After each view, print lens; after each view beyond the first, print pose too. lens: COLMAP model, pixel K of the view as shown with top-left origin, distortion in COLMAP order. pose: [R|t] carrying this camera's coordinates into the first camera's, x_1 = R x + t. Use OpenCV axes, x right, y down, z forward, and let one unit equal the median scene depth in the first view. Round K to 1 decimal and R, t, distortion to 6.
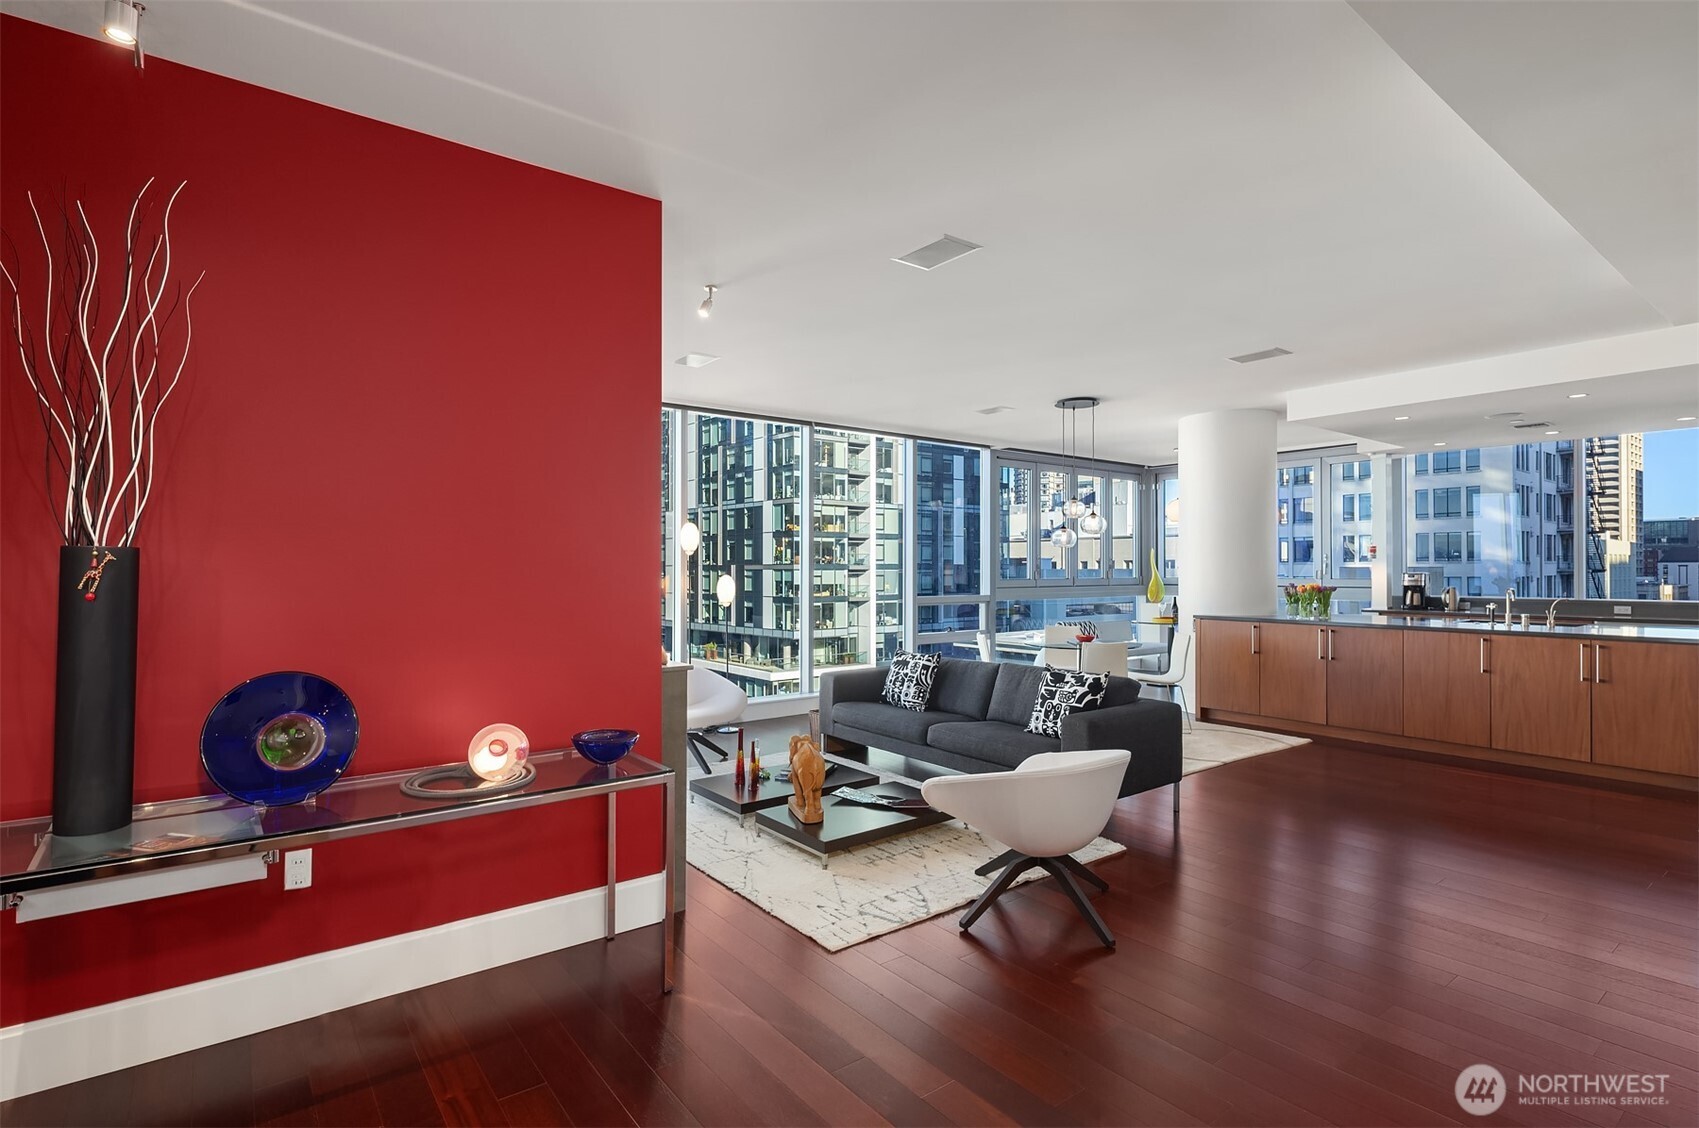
lens RADIAL K [[819.1, 0, 859.5], [0, 819.1, 564.9], [0, 0, 1]] dist [0.003785, -0.001217]
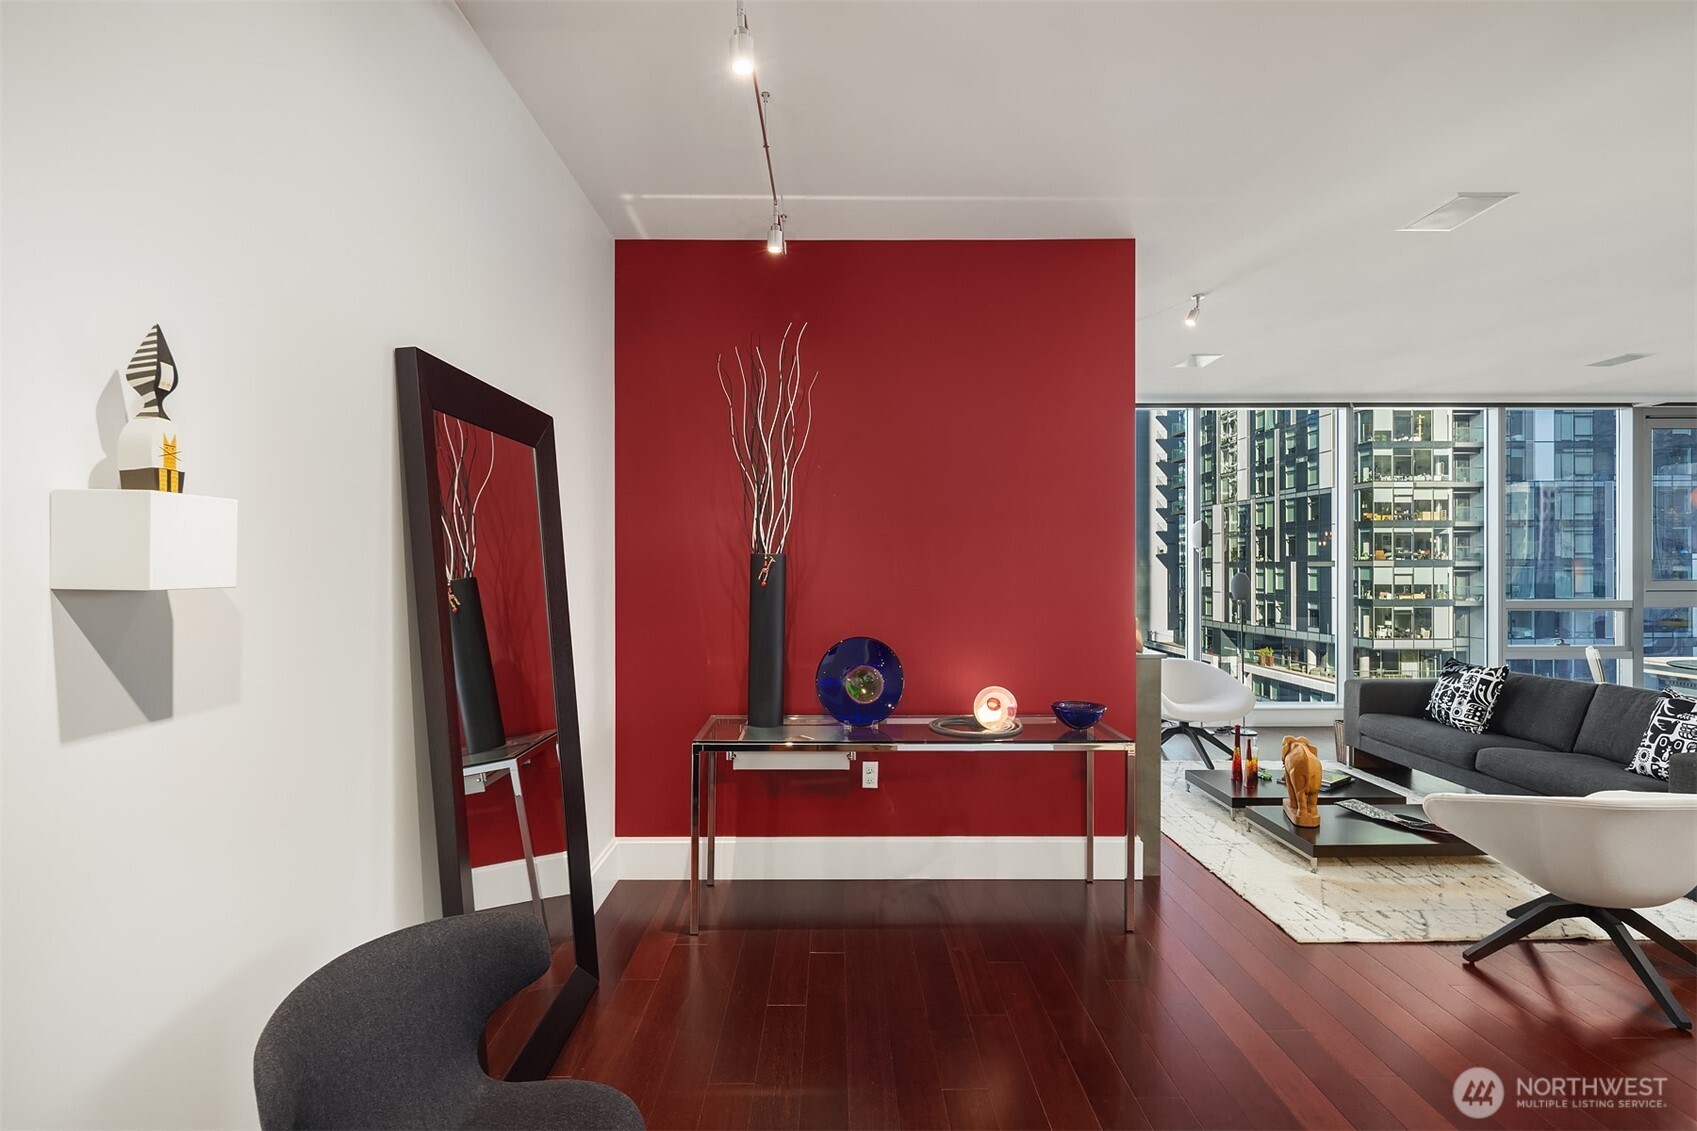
lens RADIAL K [[829.2, 0, 844.3], [0, 829.2, 567.2], [0, 0, 1]] dist [-0.000450, -0.000672]
pose [[0.792848, -0.000977, -0.609418, 0.098496], [0.004607, 0.999980, 0.004390, -0.000972], [0.609402, -0.006288, 0.792837, -0.105813]]
